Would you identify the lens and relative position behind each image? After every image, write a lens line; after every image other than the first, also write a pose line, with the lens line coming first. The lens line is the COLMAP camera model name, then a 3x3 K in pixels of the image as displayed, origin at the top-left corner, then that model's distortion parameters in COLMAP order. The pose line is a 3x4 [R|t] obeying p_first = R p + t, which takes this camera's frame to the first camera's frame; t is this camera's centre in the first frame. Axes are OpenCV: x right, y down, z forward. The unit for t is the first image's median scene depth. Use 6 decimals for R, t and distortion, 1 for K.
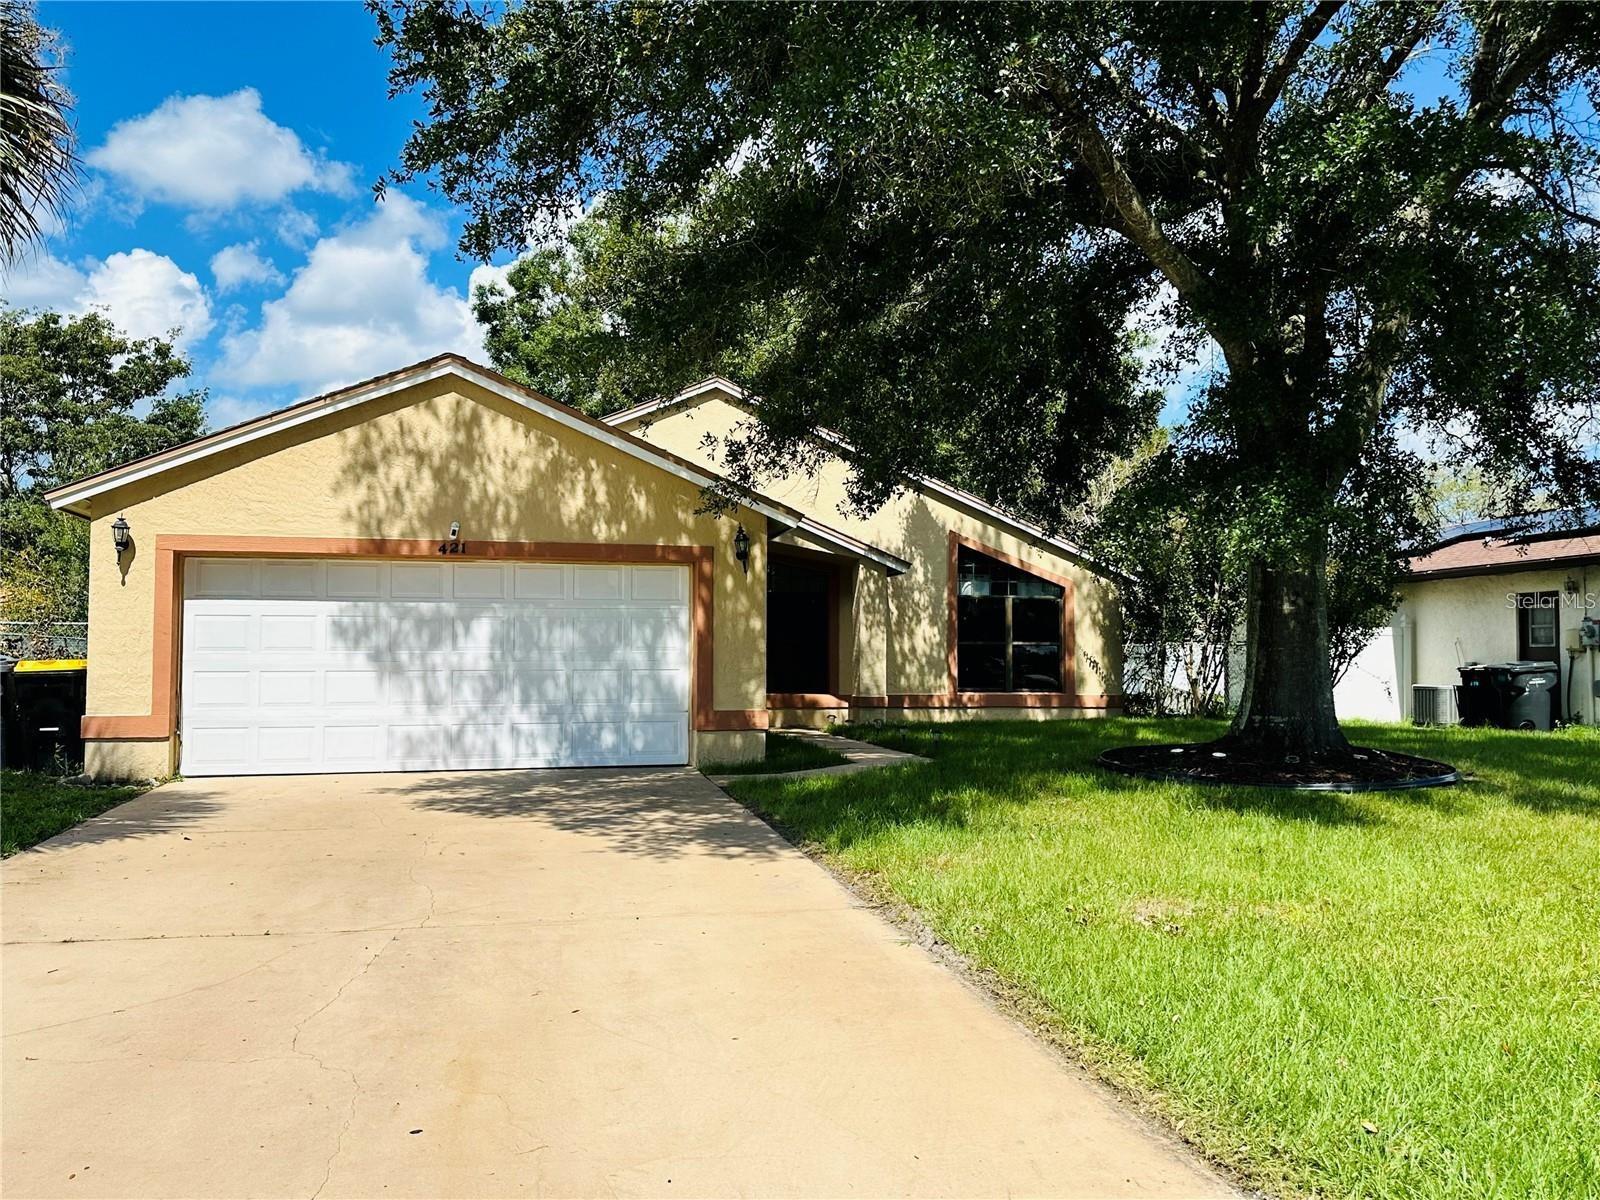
lens RADIAL K [[1356.8, 0, 799.8], [0, 1356.8, 650.6], [0, 0, 1]] dist [0.112464, 0.001024]
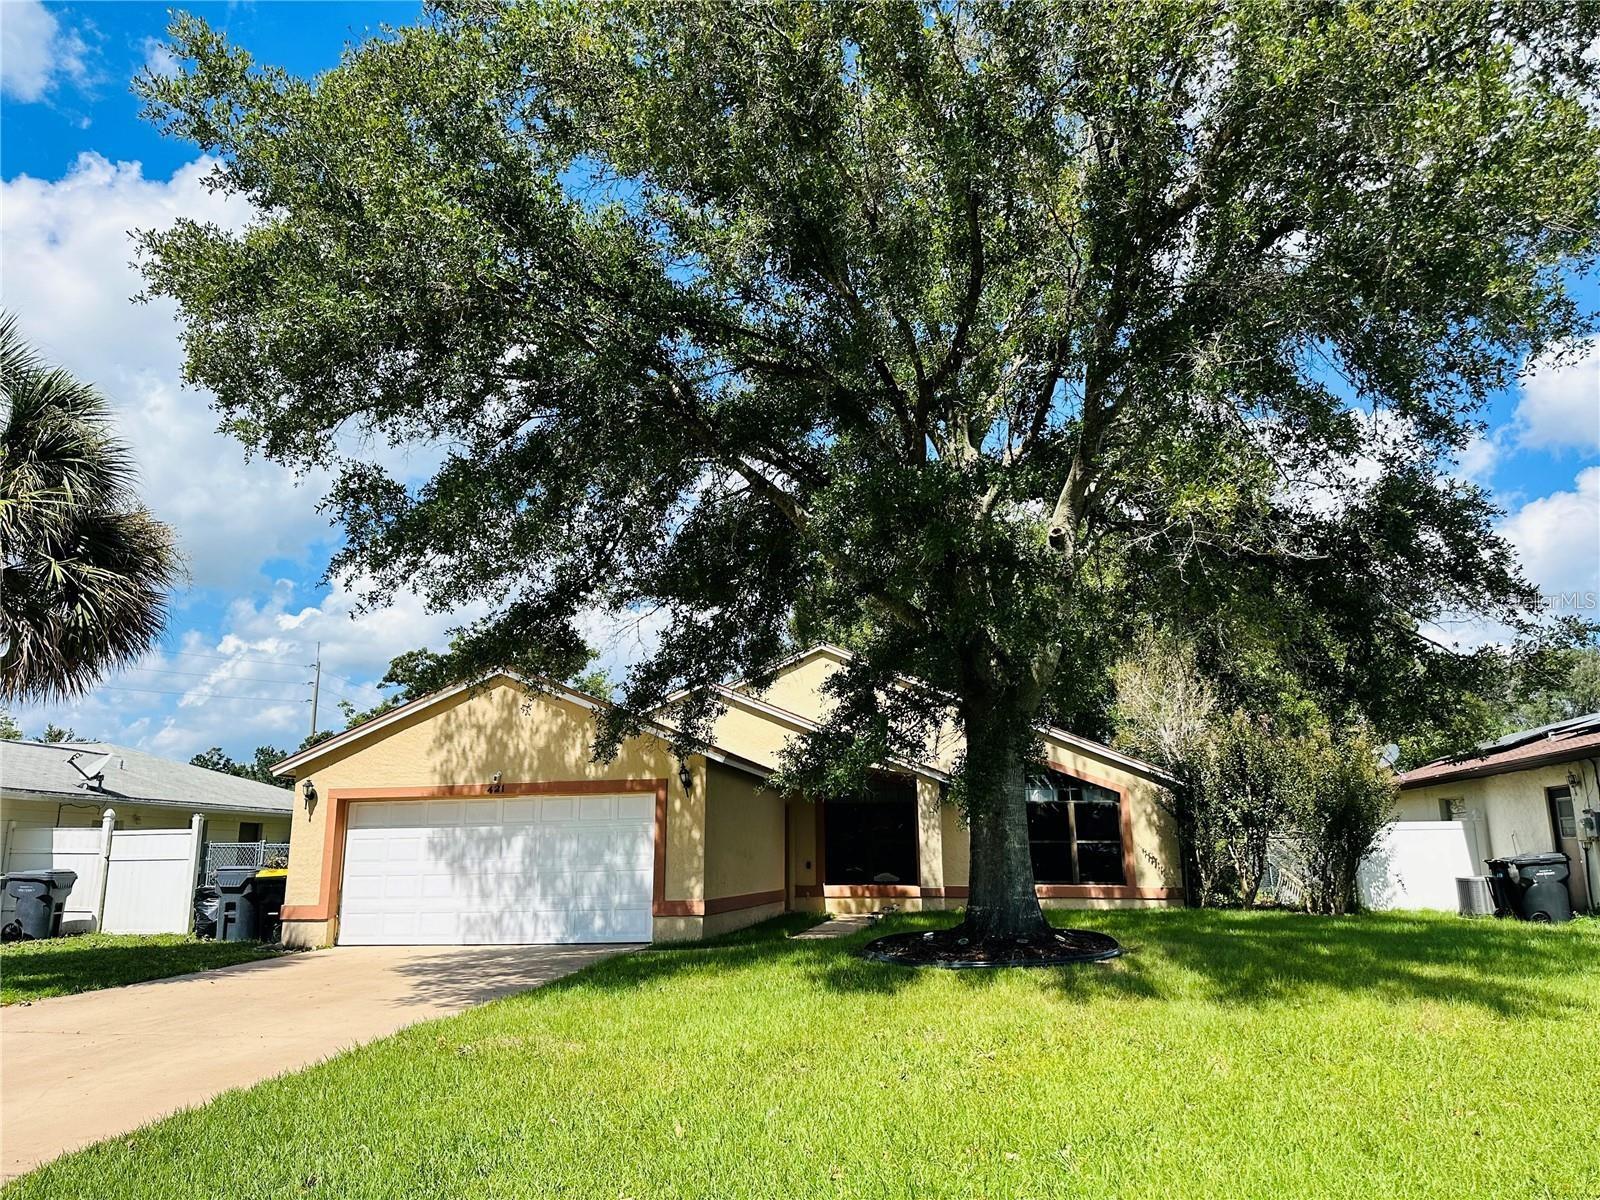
lens RADIAL K [[1127.8, 0, 793.6], [0, 1127.8, 610.3], [0, 0, 1]] dist [0.095548, -0.138732]
pose [[0.928120, -0.089051, -0.361474, 0.500195], [0.014677, 0.978967, -0.203489, -0.007816], [0.371992, 0.183557, 0.909906, -0.043570]]
